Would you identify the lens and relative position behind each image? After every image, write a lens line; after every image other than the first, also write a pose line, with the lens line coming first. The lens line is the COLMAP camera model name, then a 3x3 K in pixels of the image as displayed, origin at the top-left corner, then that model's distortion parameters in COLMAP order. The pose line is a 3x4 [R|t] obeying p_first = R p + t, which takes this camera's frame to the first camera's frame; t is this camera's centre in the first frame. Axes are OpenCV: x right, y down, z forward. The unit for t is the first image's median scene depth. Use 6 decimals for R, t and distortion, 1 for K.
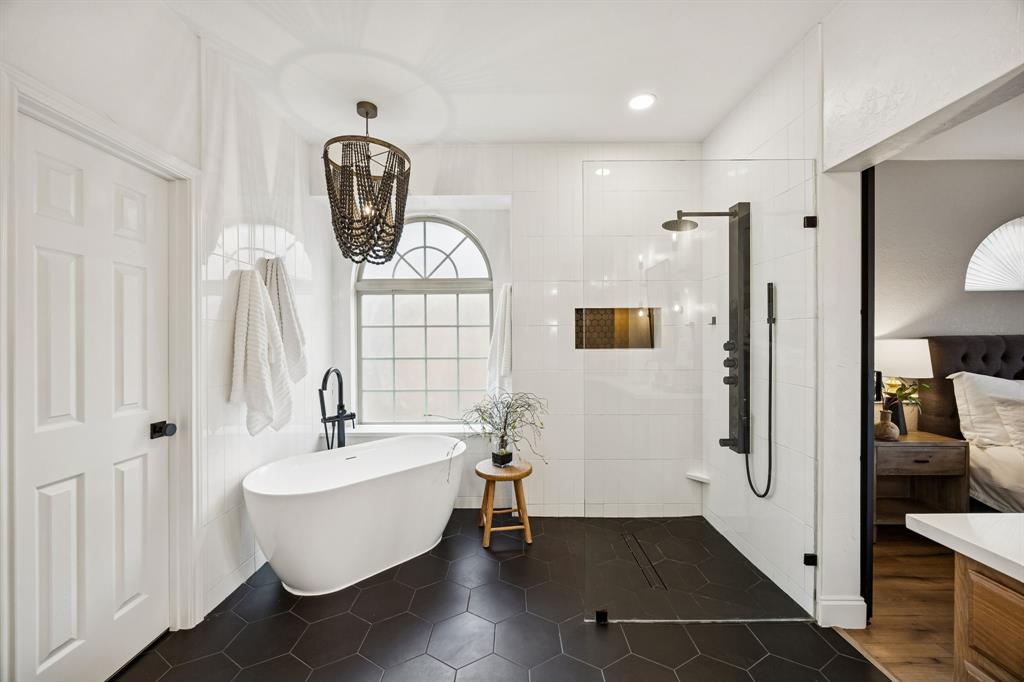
lens RADIAL K [[389.2, 0, 511.5], [0, 389.2, 343.2], [0, 0, 1]] dist [-0.004679, 0.000132]
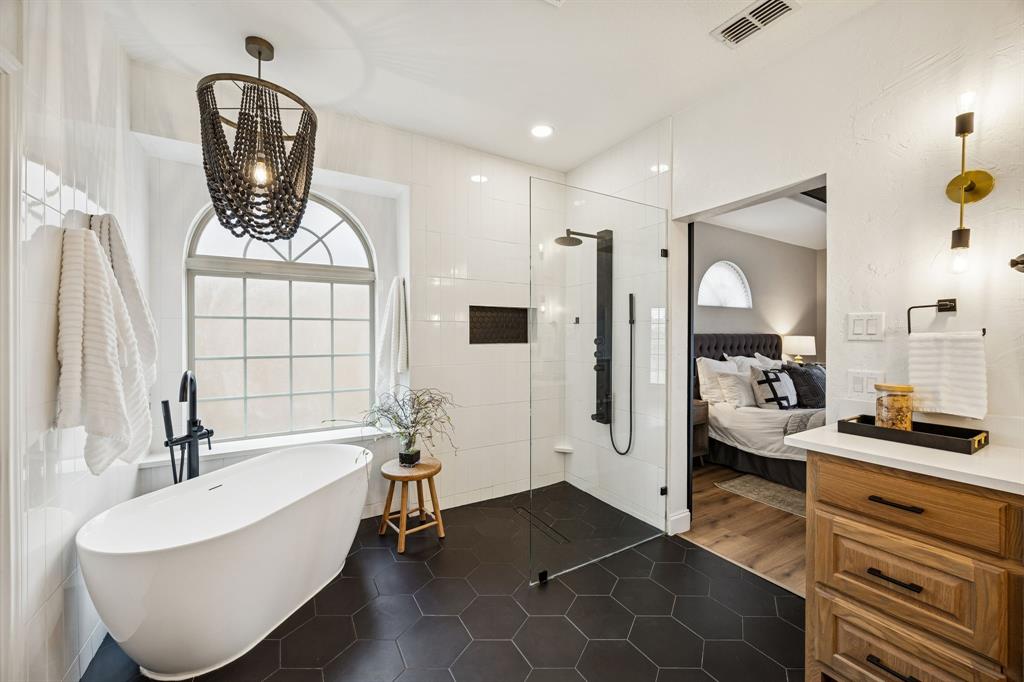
lens RADIAL K [[389.2, 0, 511.3], [0, 389.2, 339.3], [0, 0, 1]] dist [-0.004679, 0.000132]
pose [[0.861917, -0.000431, 0.507049, -0.311441], [0.000213, 1.000000, 0.000487, 0.001529], [-0.507049, -0.000311, 0.861917, 0.040914]]
